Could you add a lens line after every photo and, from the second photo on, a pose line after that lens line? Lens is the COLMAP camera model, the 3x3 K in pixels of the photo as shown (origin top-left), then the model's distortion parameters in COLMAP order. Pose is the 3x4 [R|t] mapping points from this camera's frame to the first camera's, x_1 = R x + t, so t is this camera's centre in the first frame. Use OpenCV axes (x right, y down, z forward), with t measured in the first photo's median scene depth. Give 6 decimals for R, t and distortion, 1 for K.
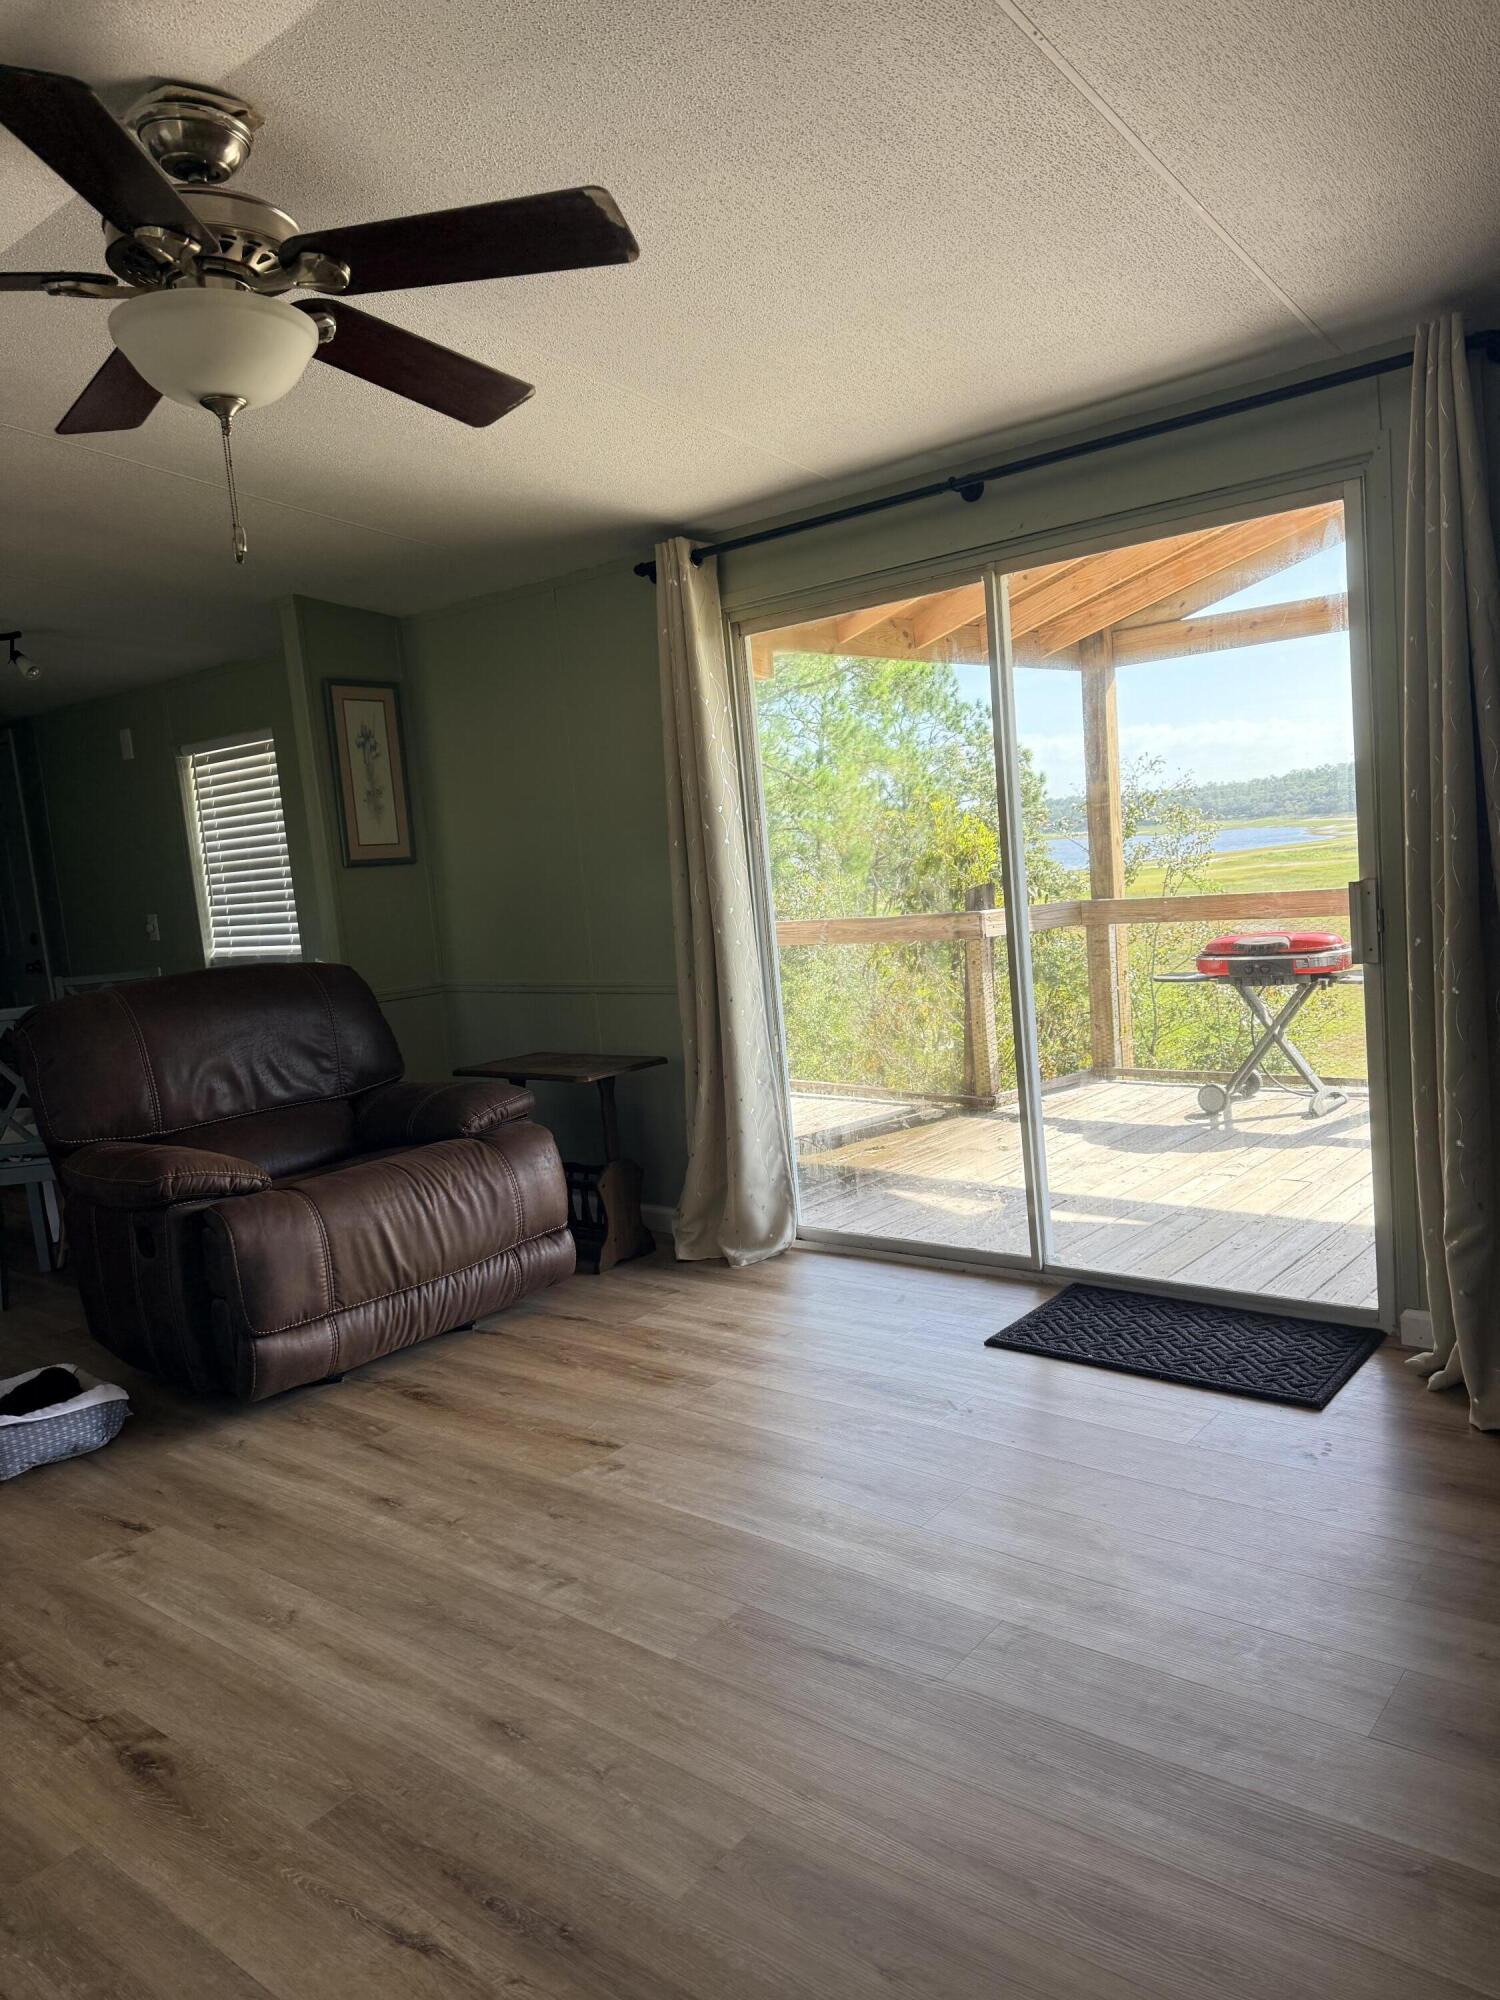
lens RADIAL K [[1402.5, 0, 749.6], [0, 1402.5, 993.1], [0, 0, 1]] dist [0.072678, -0.081878]
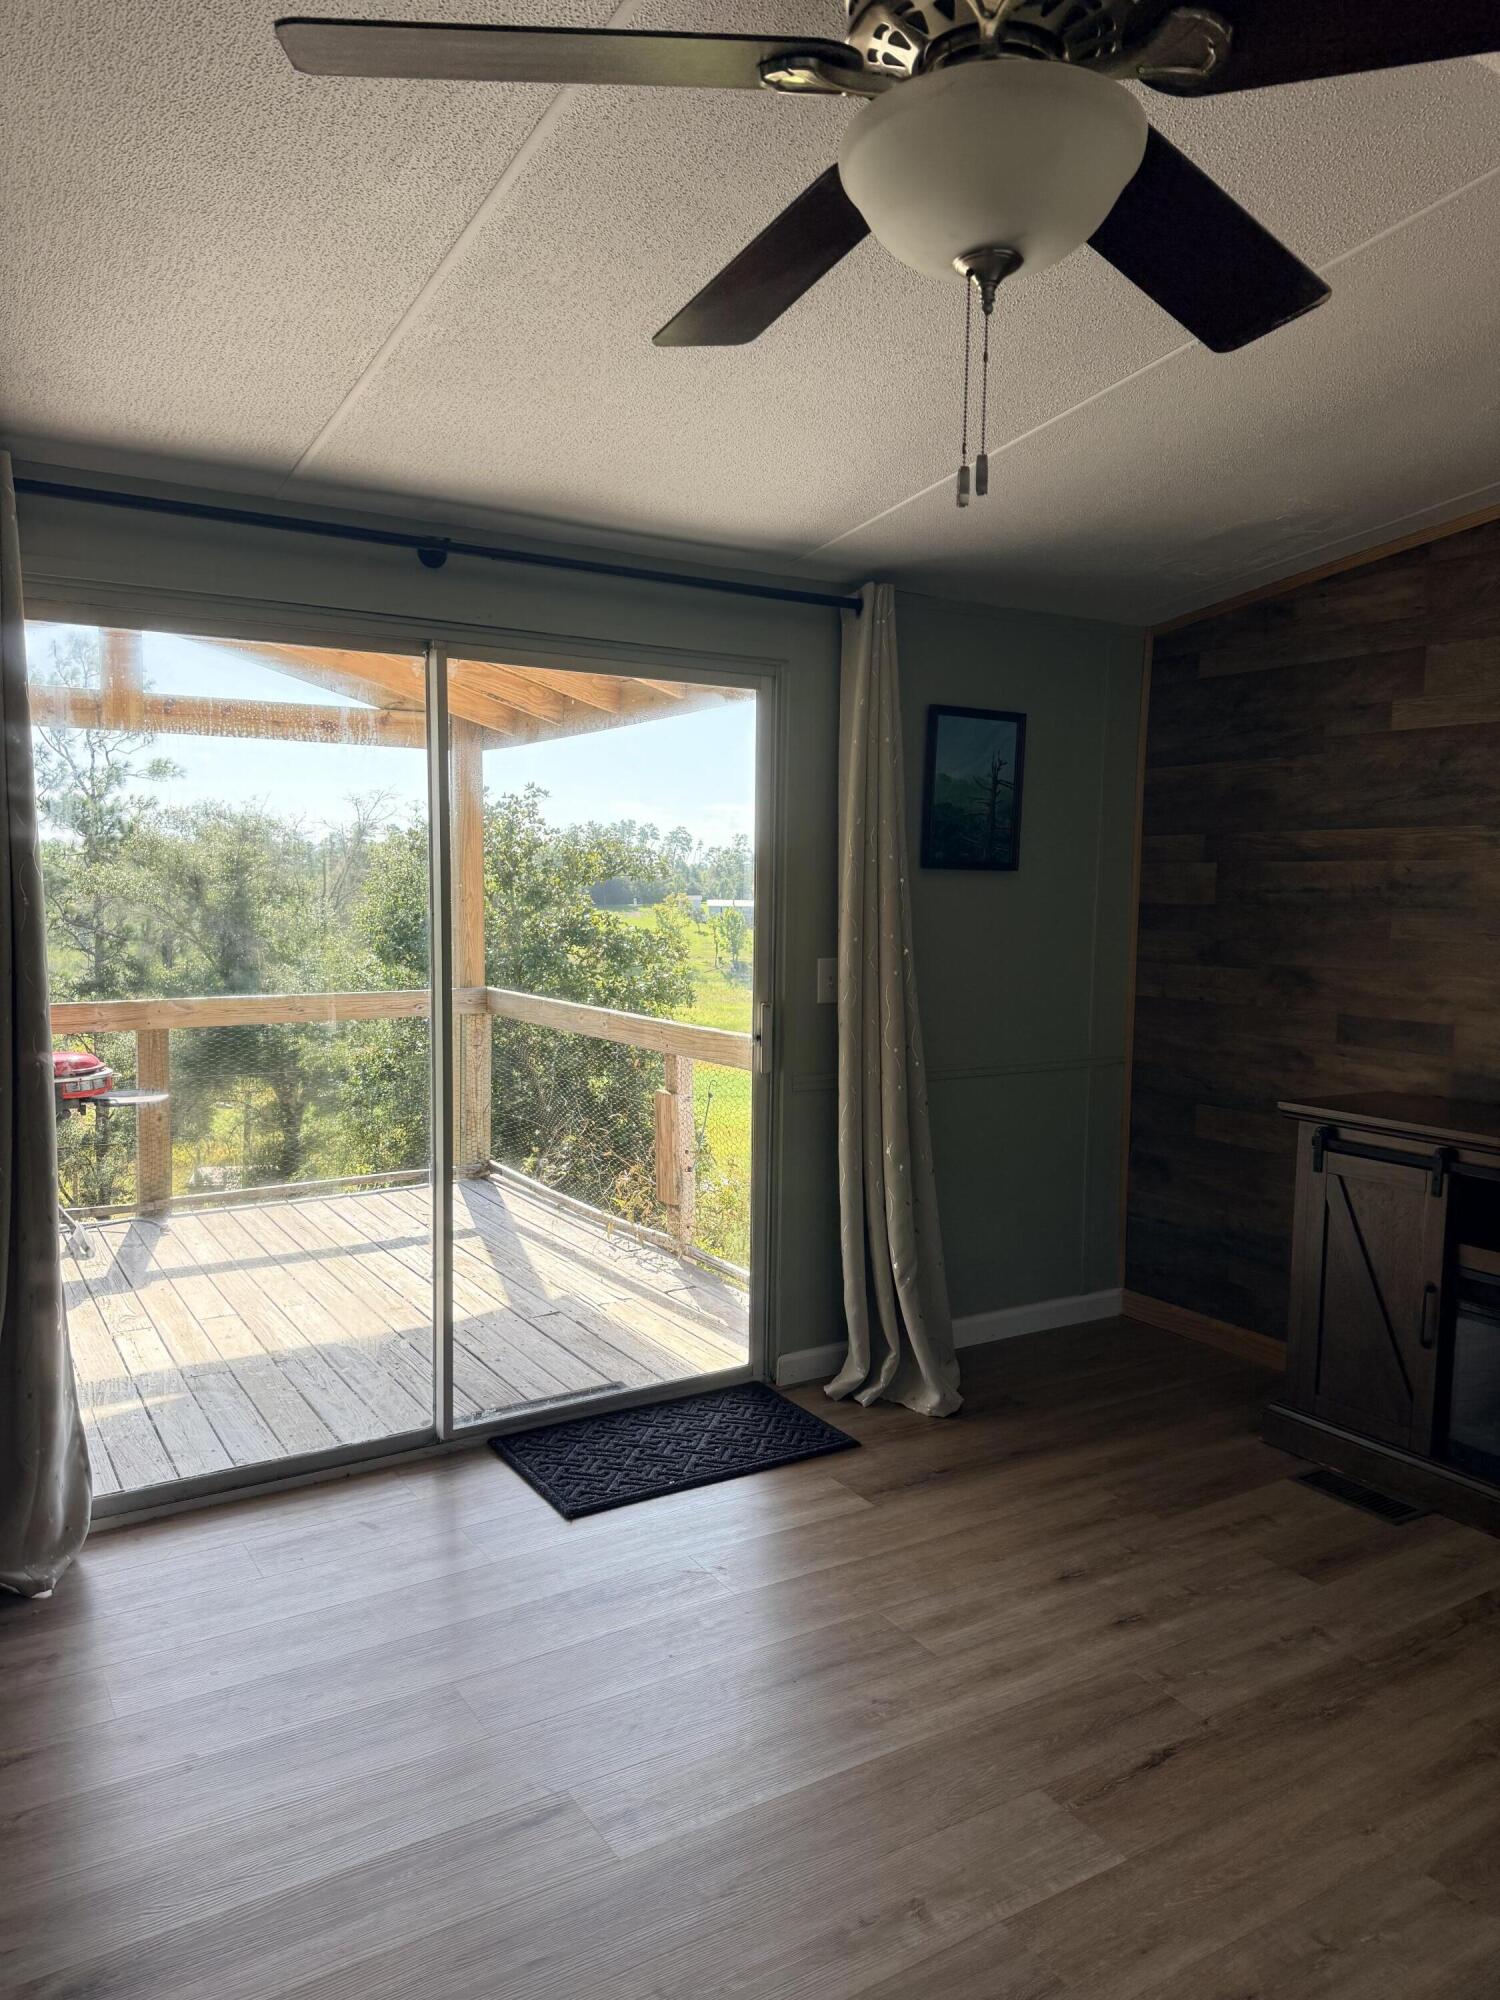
lens RADIAL K [[1402.5, 0, 770.2], [0, 1402.5, 988.8], [0, 0, 1]] dist [0.072678, -0.081878]
pose [[0.313489, 0.019821, 0.949385, -0.440817], [0.057404, 0.997558, -0.039782, -0.028040], [-0.947855, 0.066969, 0.311586, 0.393697]]
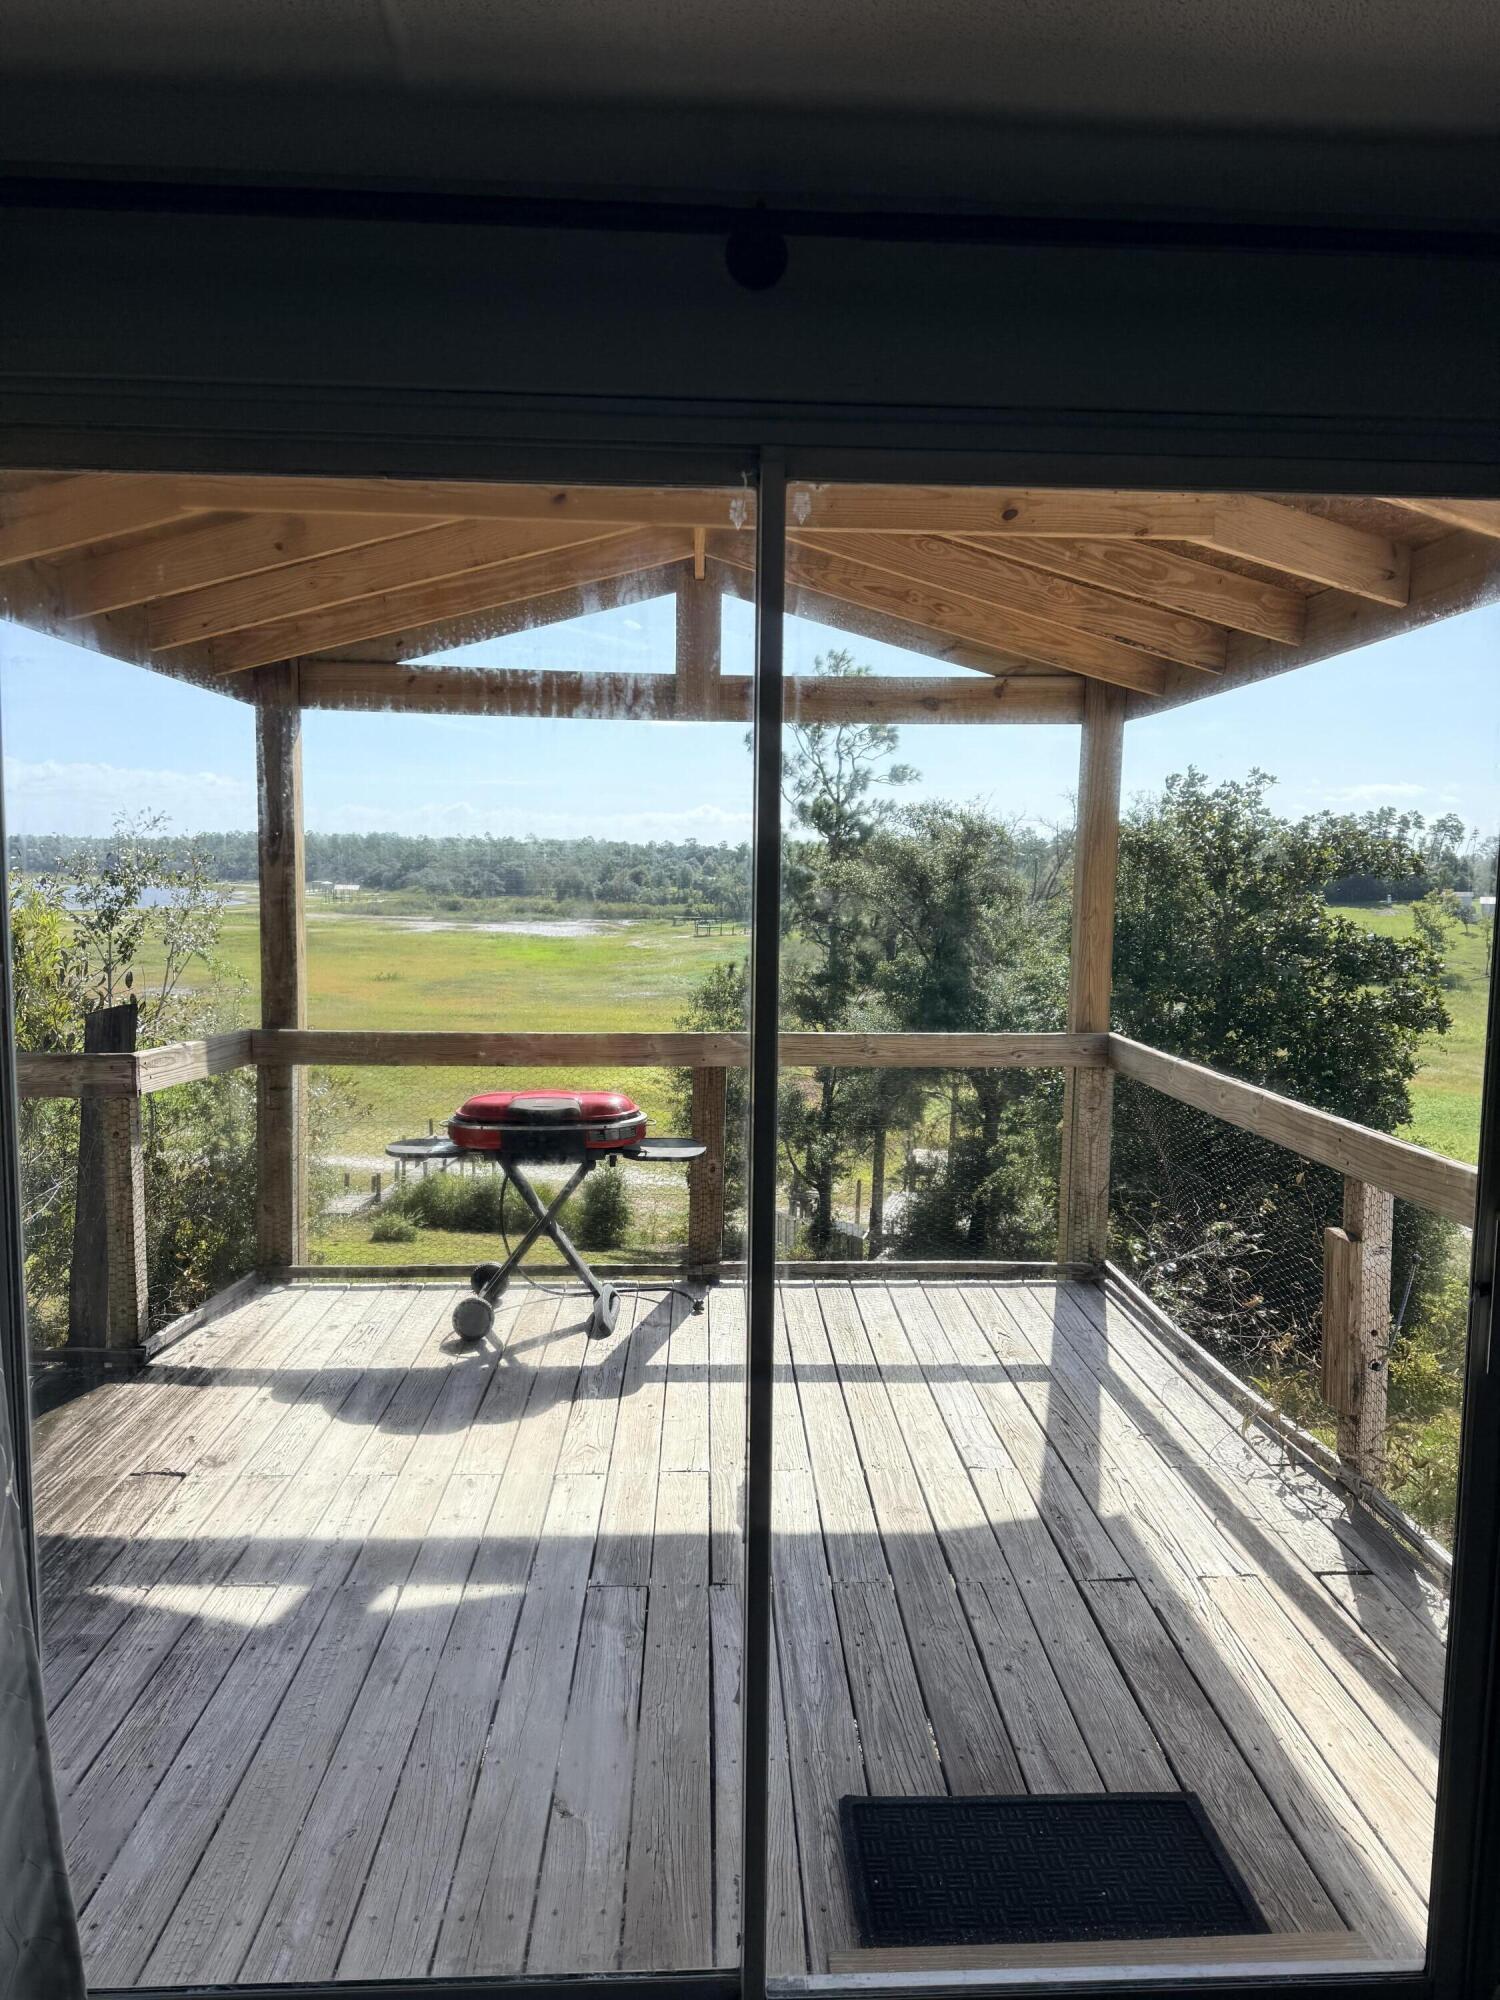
lens RADIAL K [[1402.5, 0, 738.6], [0, 1402.5, 1010.0], [0, 0, 1]] dist [0.072678, -0.081878]
pose [[0.744763, 0.030027, 0.666653, -0.085598], [-0.009469, 0.999362, -0.034434, -0.085402], [-0.667262, 0.019333, 0.744572, 0.501602]]
